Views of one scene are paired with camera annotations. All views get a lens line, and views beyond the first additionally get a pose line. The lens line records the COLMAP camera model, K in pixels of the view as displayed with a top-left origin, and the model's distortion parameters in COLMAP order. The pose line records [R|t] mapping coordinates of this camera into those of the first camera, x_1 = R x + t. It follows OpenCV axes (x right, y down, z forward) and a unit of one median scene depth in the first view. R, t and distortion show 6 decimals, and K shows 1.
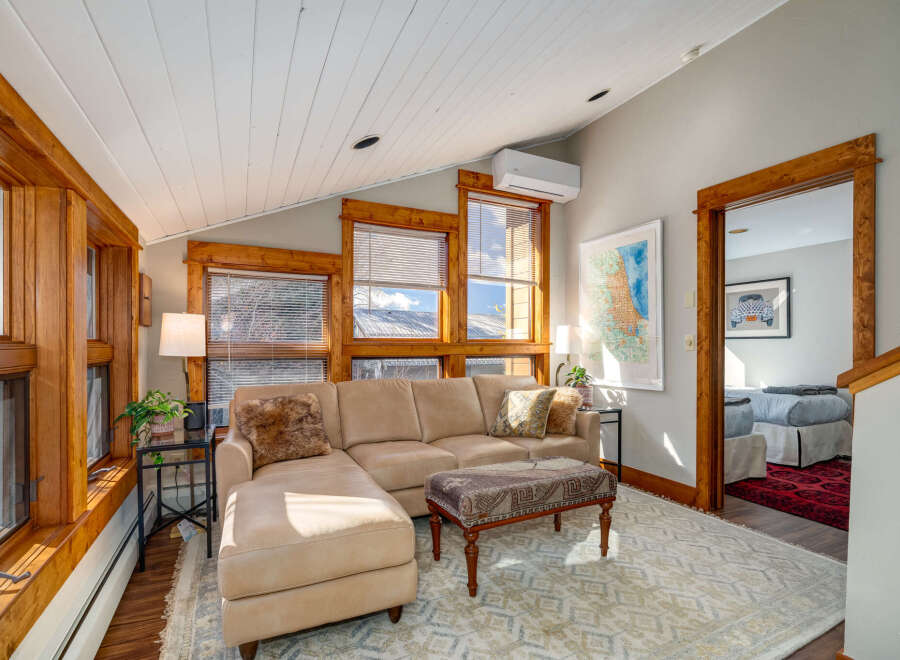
lens RADIAL K [[441.3, 0, 449.7], [0, 441.3, 353.0], [0, 0, 1]] dist [-0.000966, -0.000019]
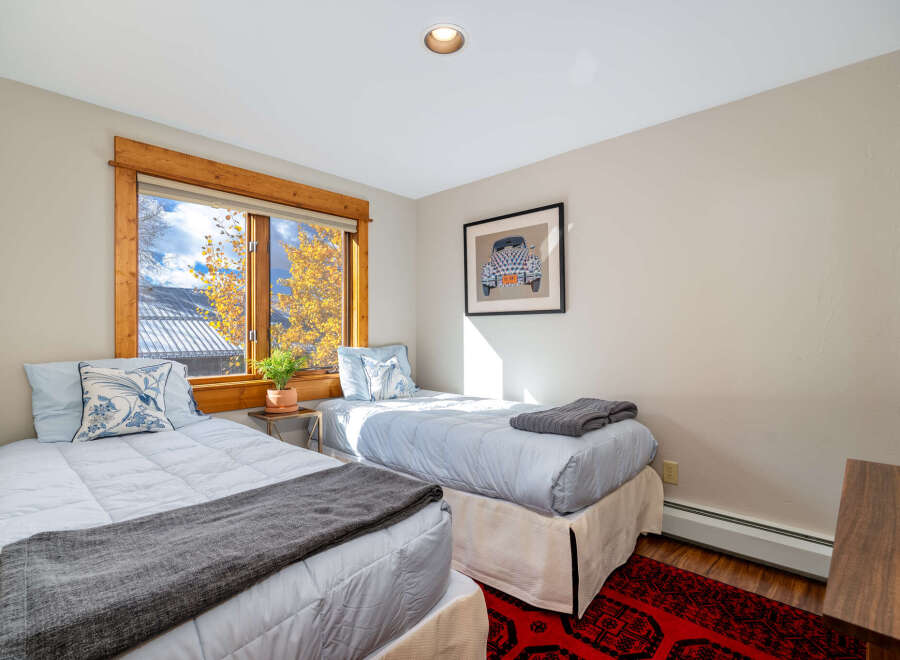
lens RADIAL K [[441.3, 0, 451.8], [0, 441.3, 327.9], [0, 0, 1]] dist [-0.000966, -0.000019]
pose [[0.936118, -0.006965, 0.351616, 0.443082], [0.011150, 0.999889, -0.009878, -0.011170], [-0.351508, 0.013167, 0.936092, 0.530526]]
